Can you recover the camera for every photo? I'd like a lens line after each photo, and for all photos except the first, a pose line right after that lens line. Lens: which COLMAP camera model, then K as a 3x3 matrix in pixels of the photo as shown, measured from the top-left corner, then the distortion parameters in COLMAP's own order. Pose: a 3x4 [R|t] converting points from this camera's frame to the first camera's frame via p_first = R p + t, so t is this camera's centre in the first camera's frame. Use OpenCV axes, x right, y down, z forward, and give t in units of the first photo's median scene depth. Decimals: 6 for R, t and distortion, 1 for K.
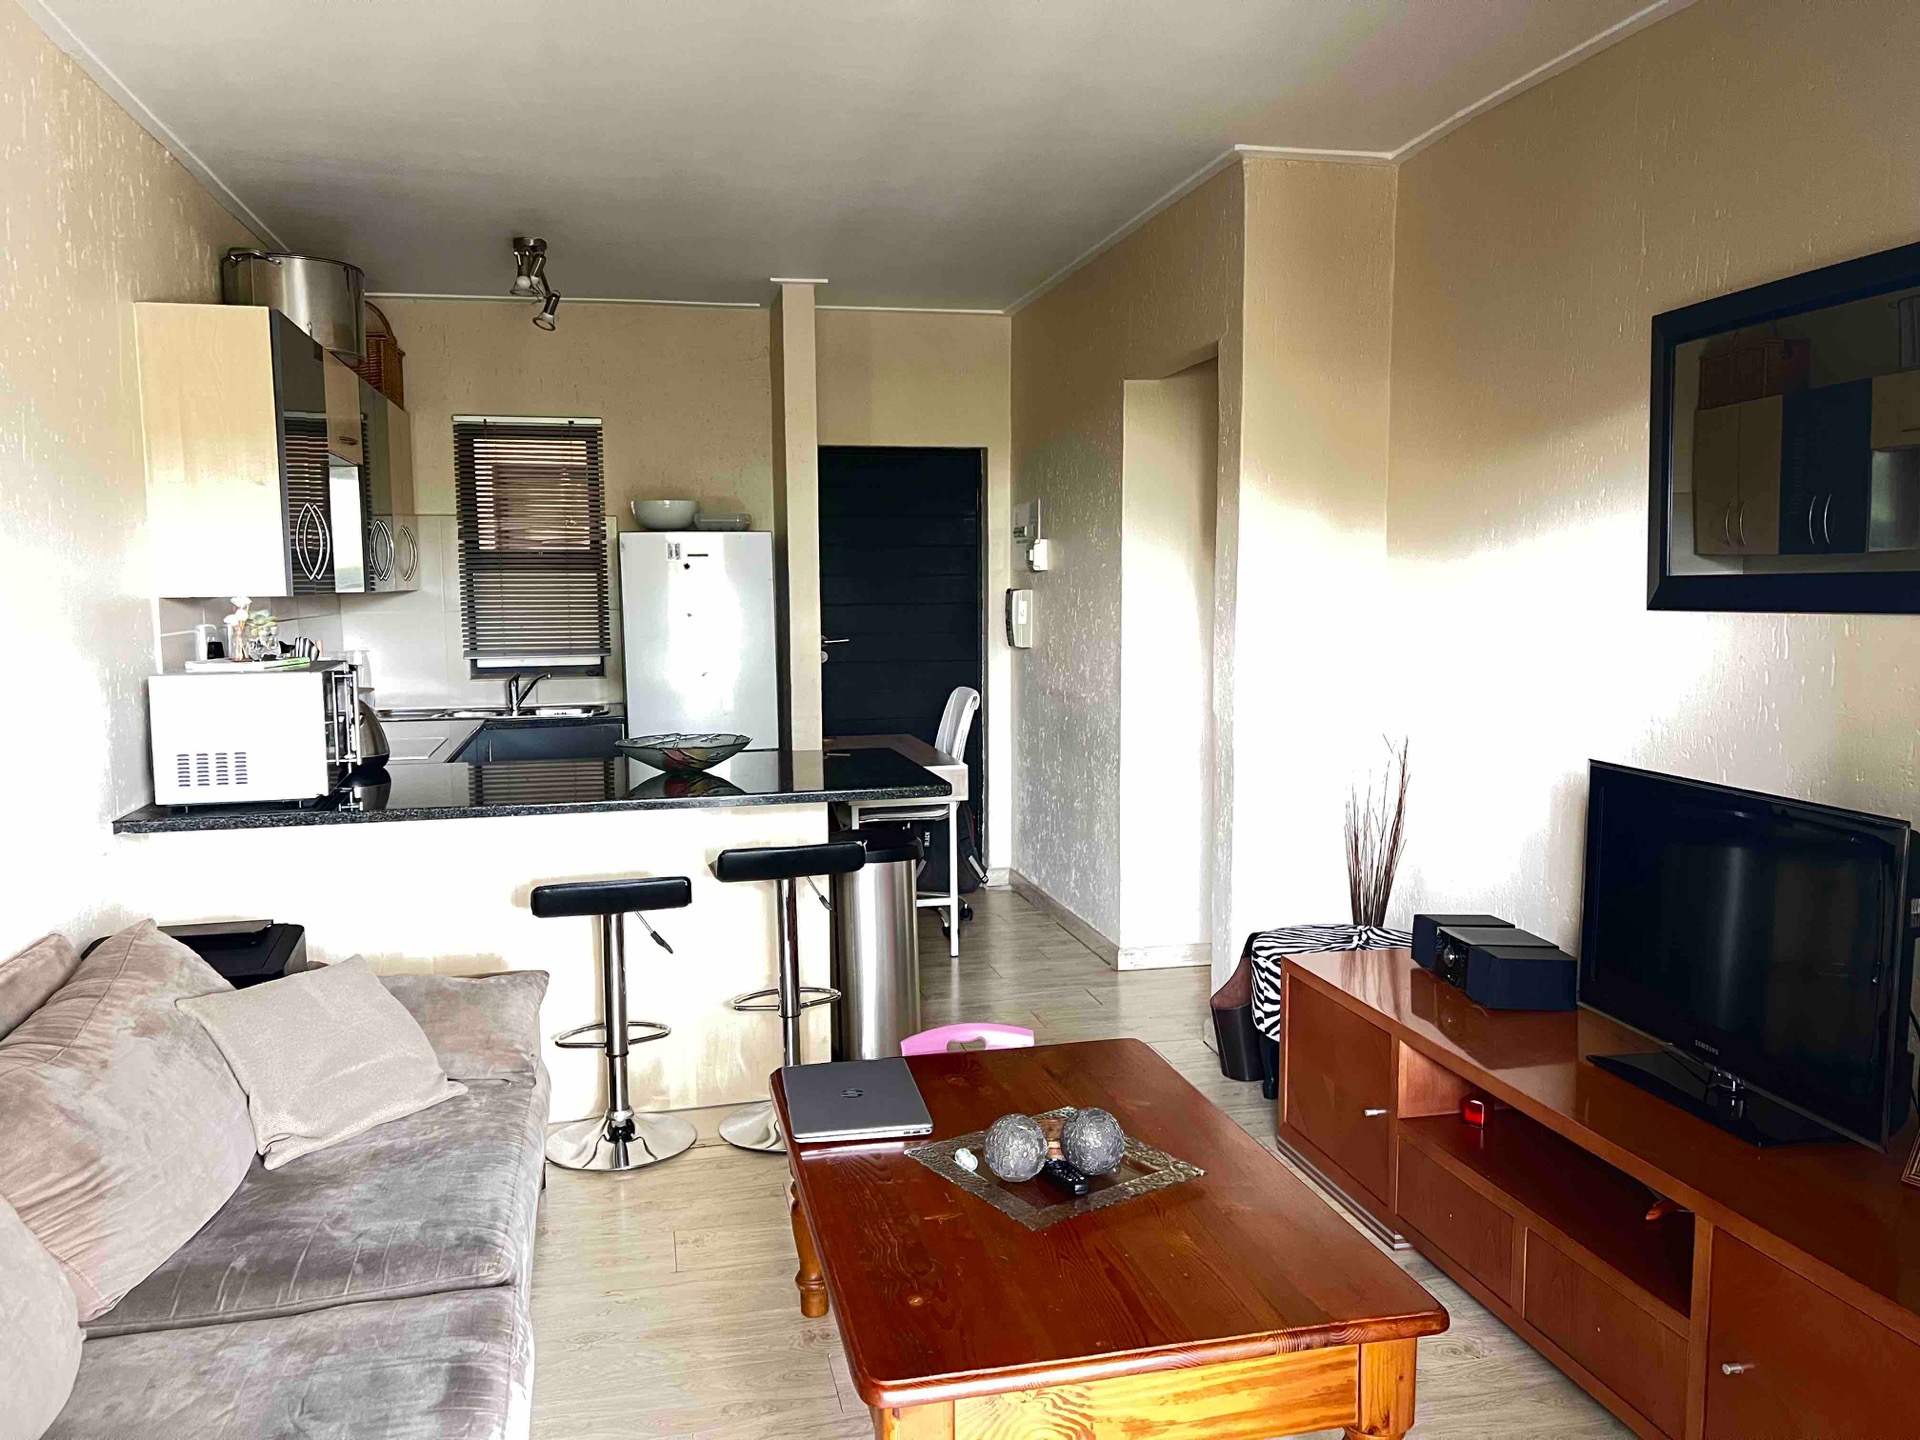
lens RADIAL K [[1446.3, 0, 962.1], [0, 1446.3, 722.3], [0, 0, 1]] dist [0.003447, 0.000175]
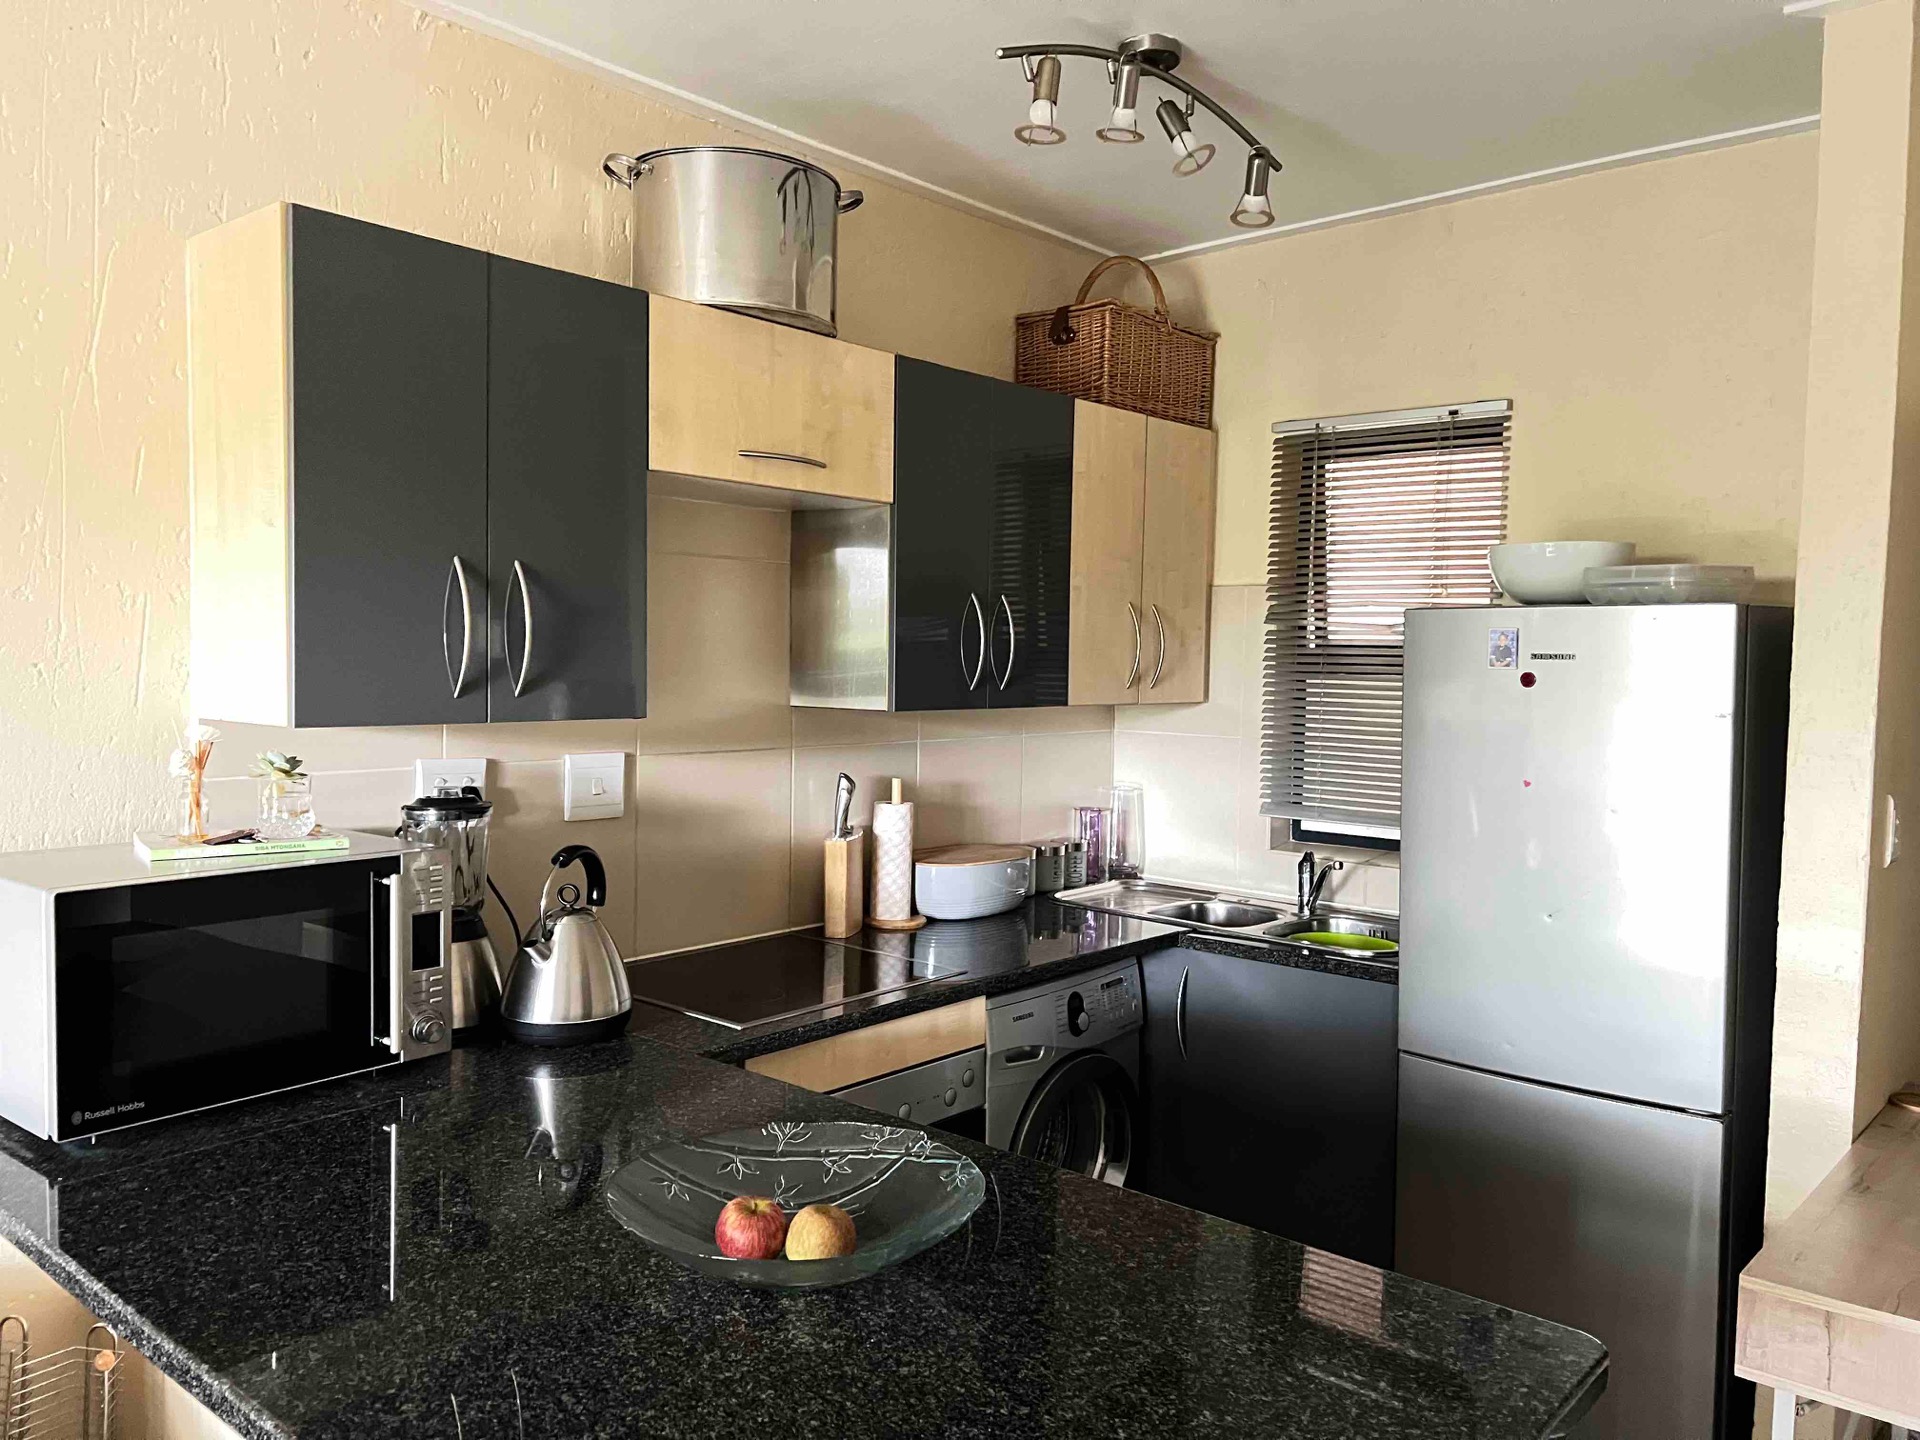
lens RADIAL K [[1446.3, 0, 960.0], [0, 1446.3, 725.6], [0, 0, 1]] dist [0.003447, 0.000175]
pose [[0.590102, 0.052363, -0.805629, 0.072333], [-0.096574, 0.995307, -0.006046, -0.067311], [0.801532, 0.081371, 0.592389, 0.536423]]
